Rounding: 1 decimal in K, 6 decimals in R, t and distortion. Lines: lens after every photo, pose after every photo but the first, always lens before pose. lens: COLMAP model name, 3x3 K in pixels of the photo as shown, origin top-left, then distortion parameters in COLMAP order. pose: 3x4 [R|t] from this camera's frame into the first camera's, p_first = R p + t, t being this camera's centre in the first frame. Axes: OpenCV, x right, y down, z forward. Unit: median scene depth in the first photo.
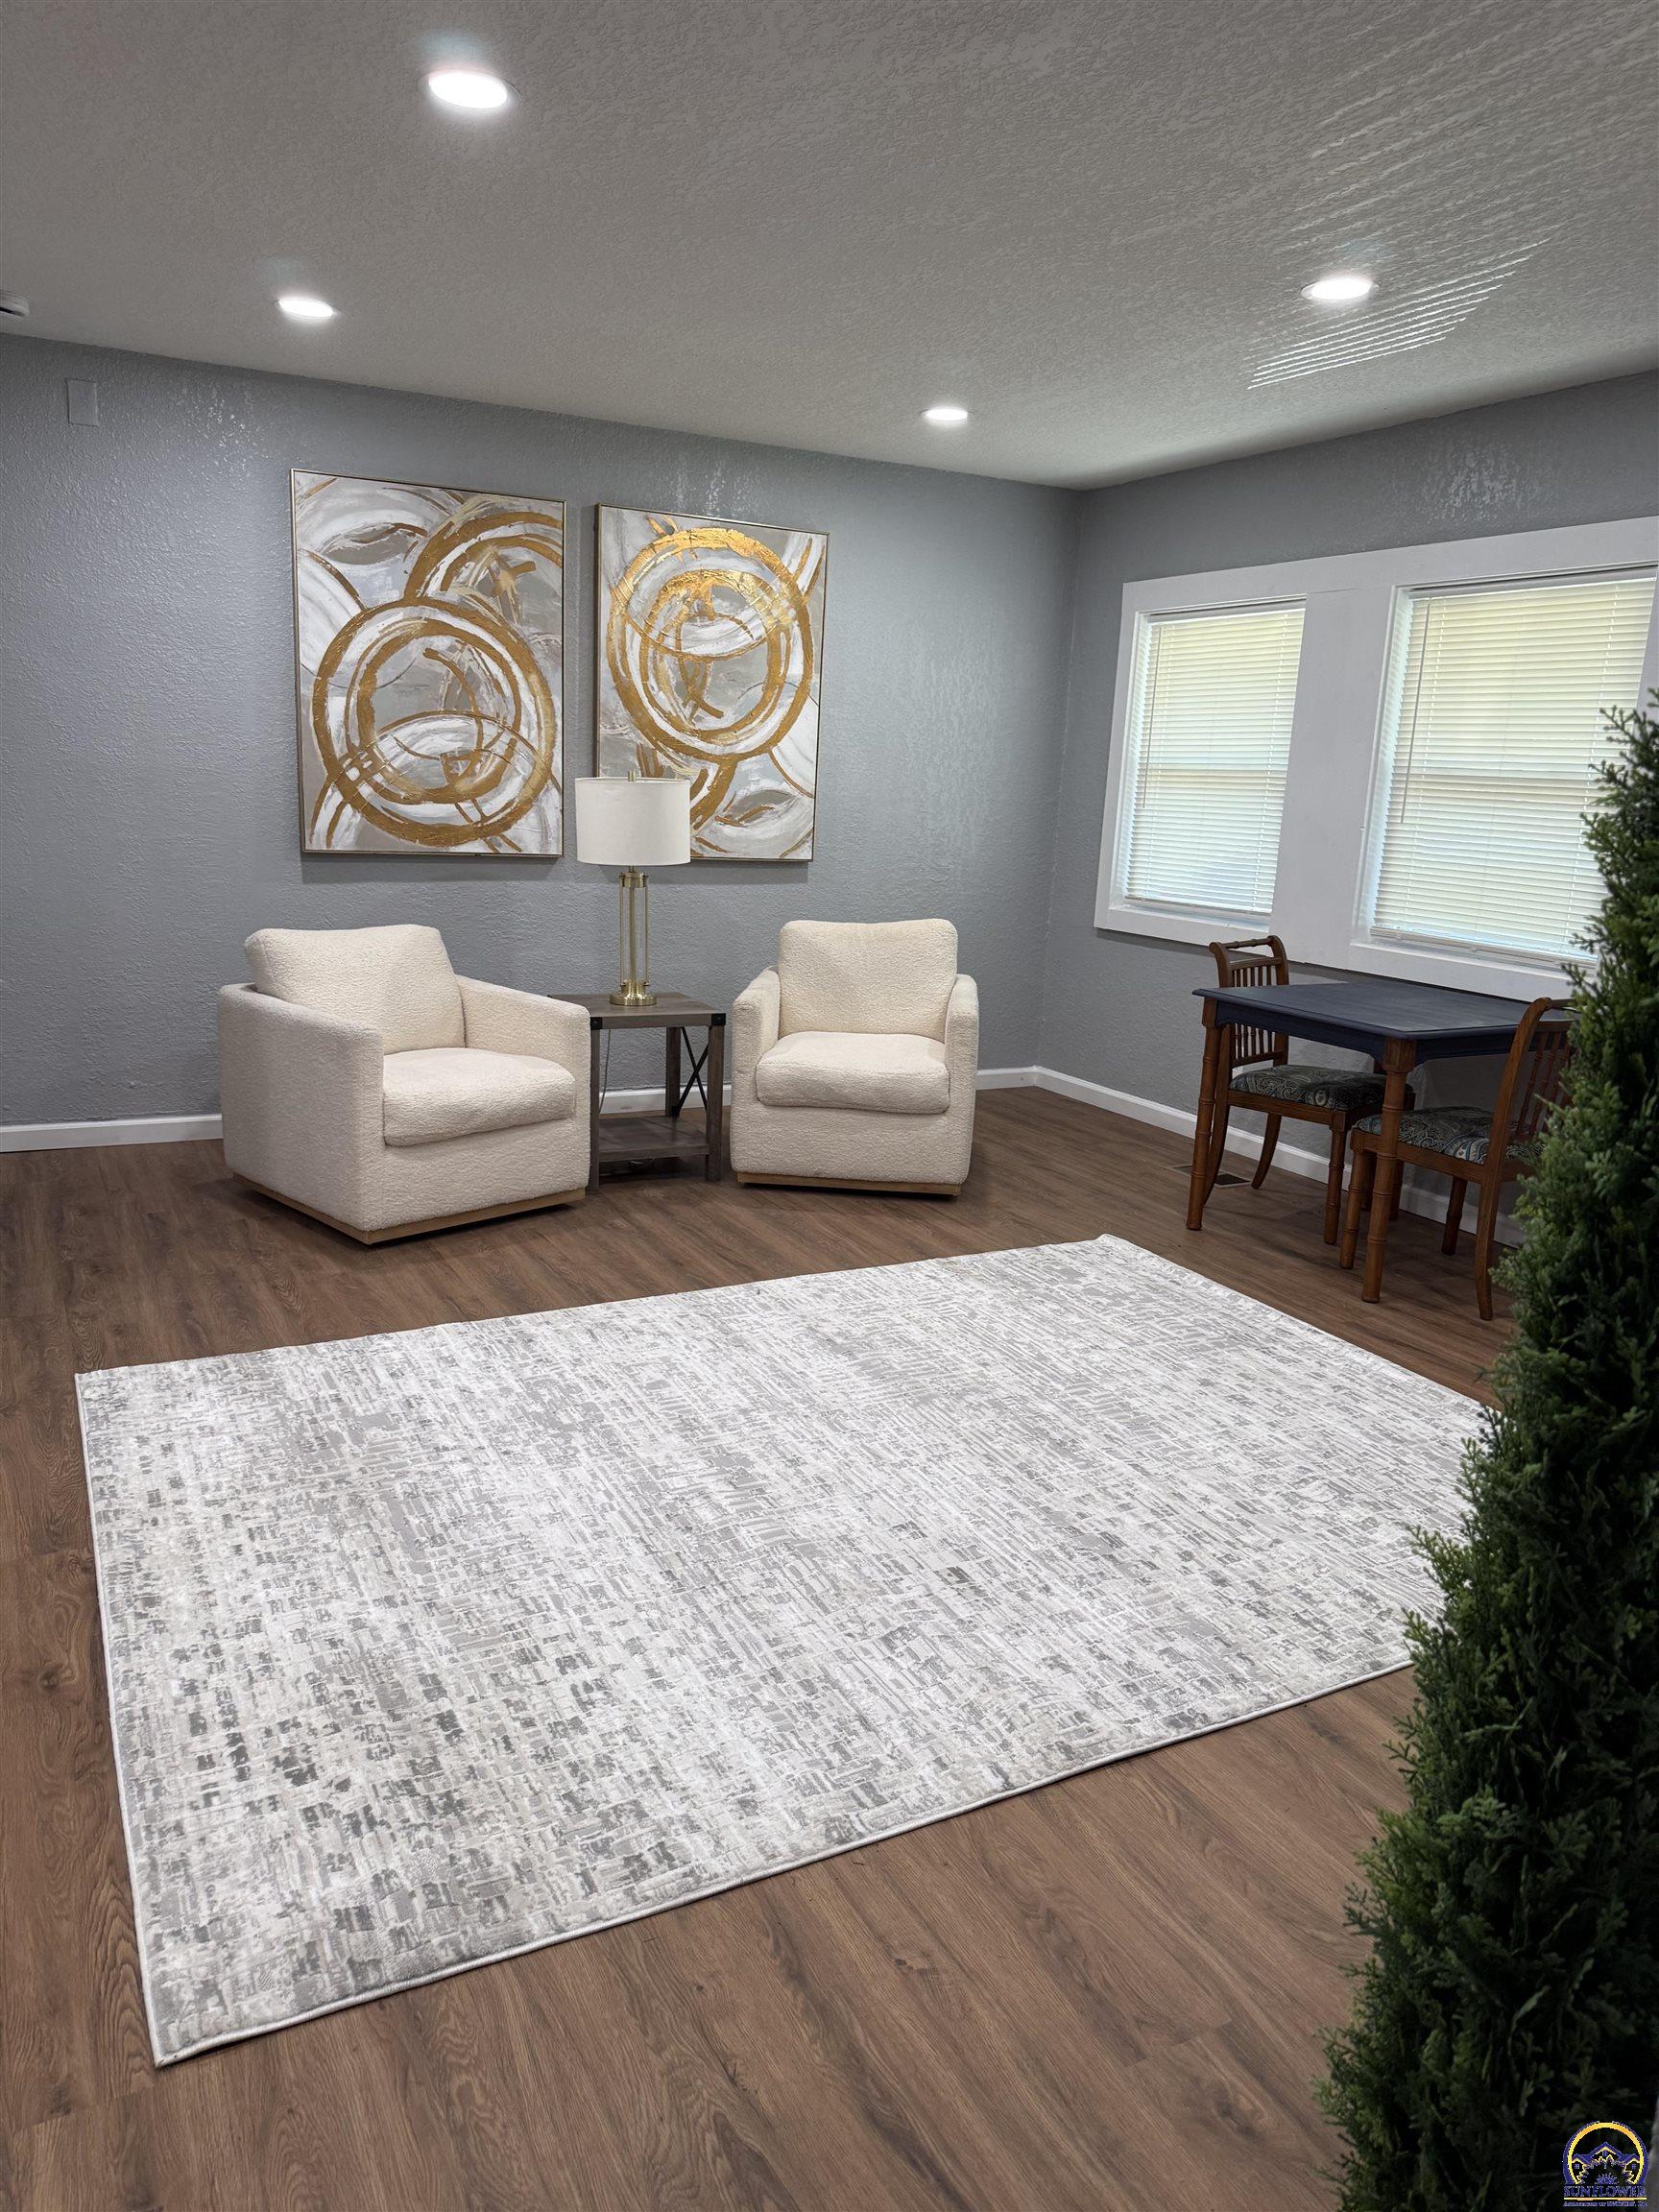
lens RADIAL K [[1595.0, 0, 851.0], [0, 1595.0, 1157.9], [0, 0, 1]] dist [0.013703, -0.007358]
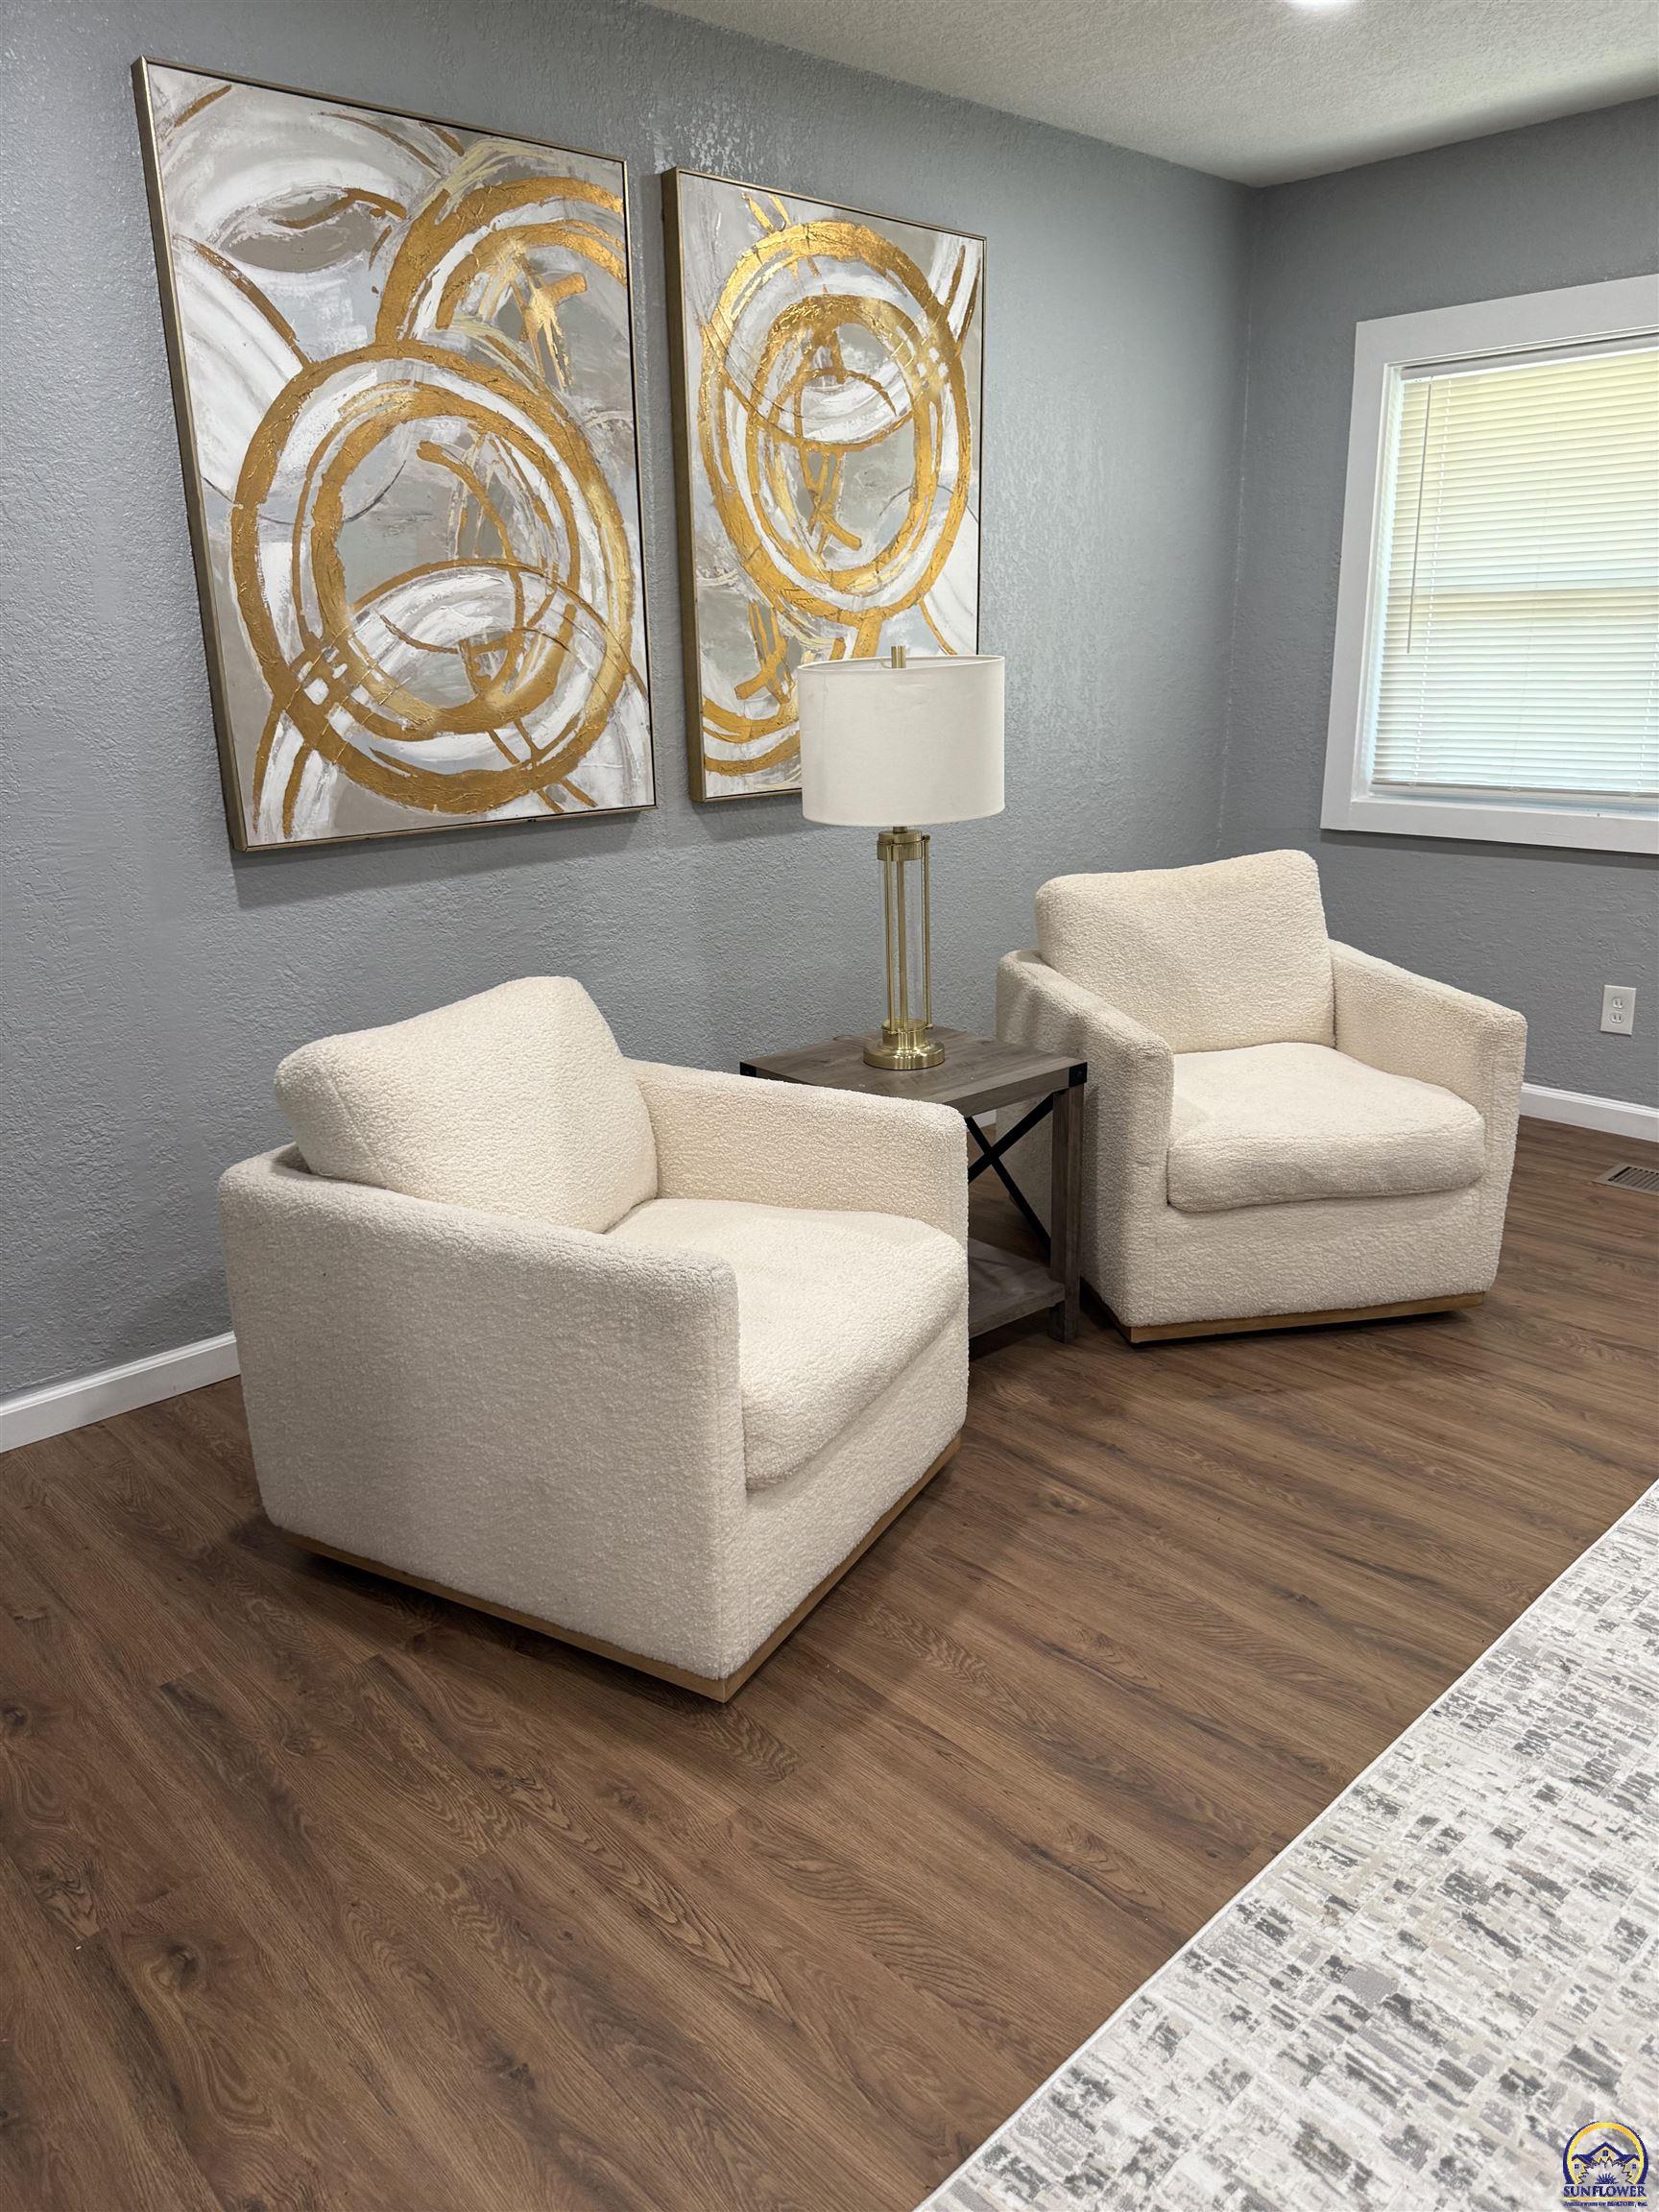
lens RADIAL K [[1595.0, 0, 818.7], [0, 1595.0, 1129.4], [0, 0, 1]] dist [0.013703, -0.007358]
pose [[0.963097, -0.140345, 0.229669, -0.295607], [0.124557, 0.988824, 0.081926, -0.121279], [-0.238600, -0.050296, 0.969815, 0.446787]]
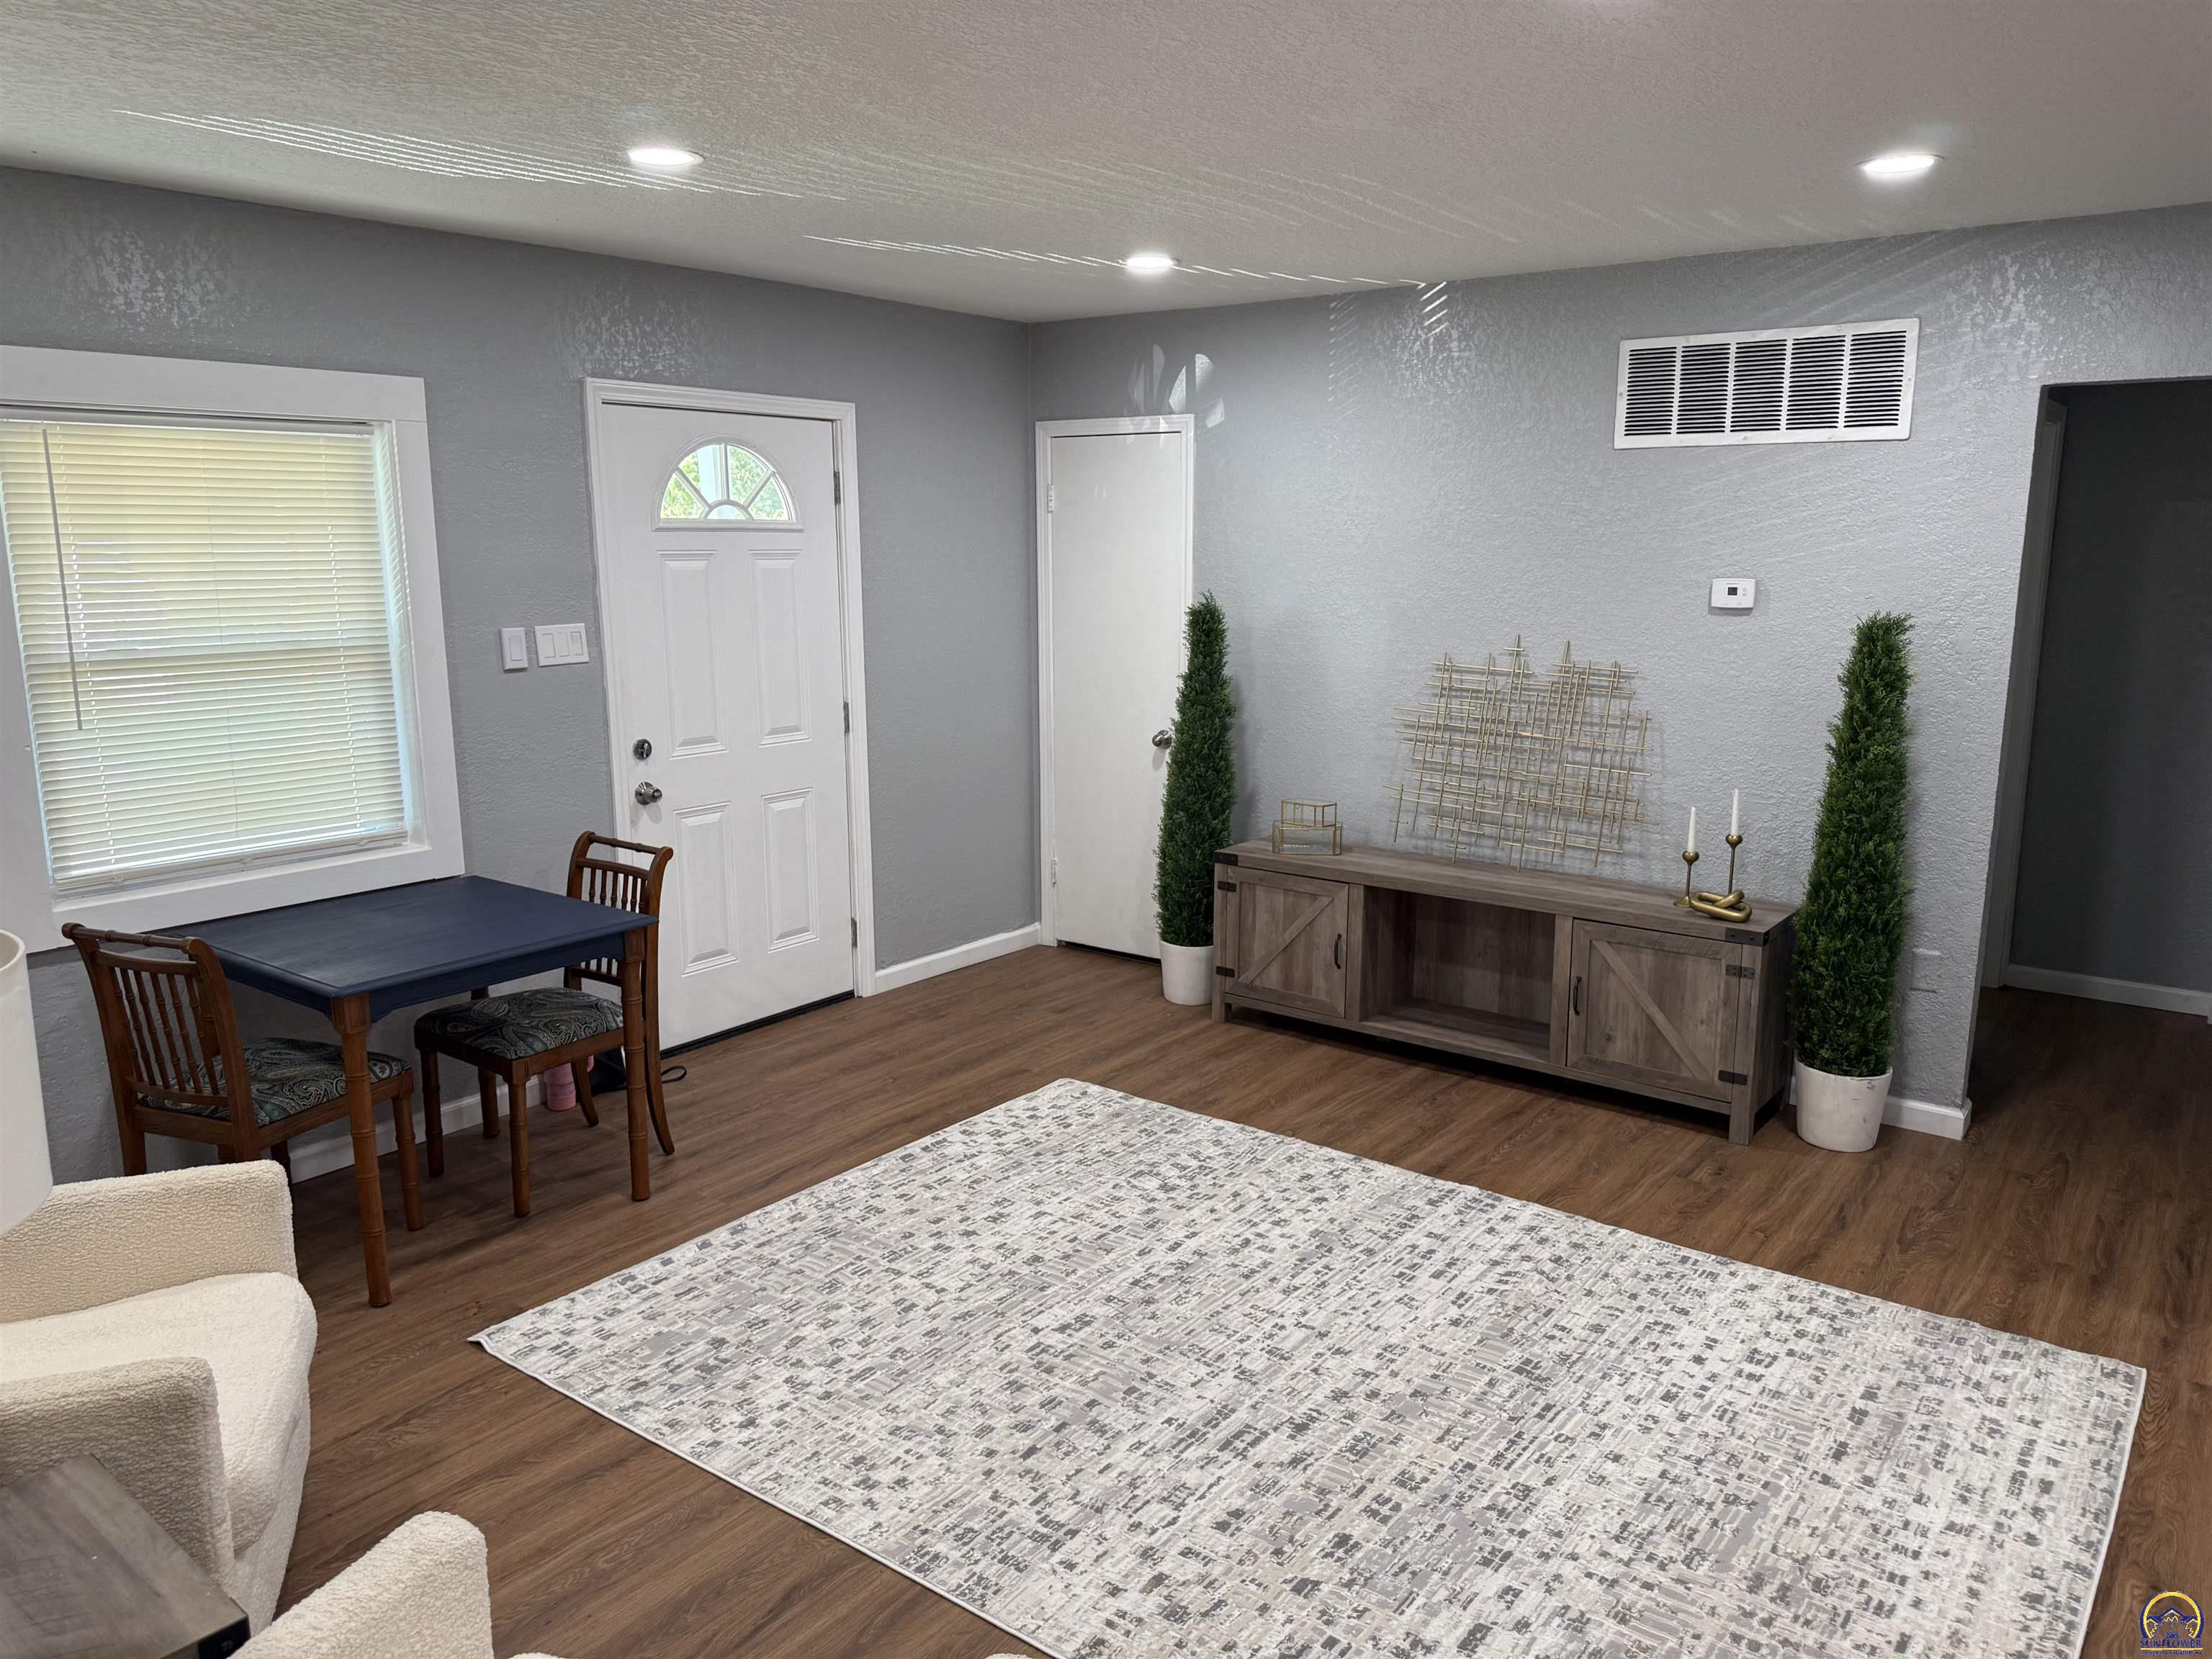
lens RADIAL K [[1595.0, 0, 1092.4], [0, 1595.0, 820.7], [0, 0, 1]] dist [0.013703, -0.007358]
pose [[-0.420104, -0.212032, 0.882358, -0.473497], [0.202874, 0.925768, 0.319055, -0.298905], [-0.884508, 0.313043, -0.345903, 0.835663]]
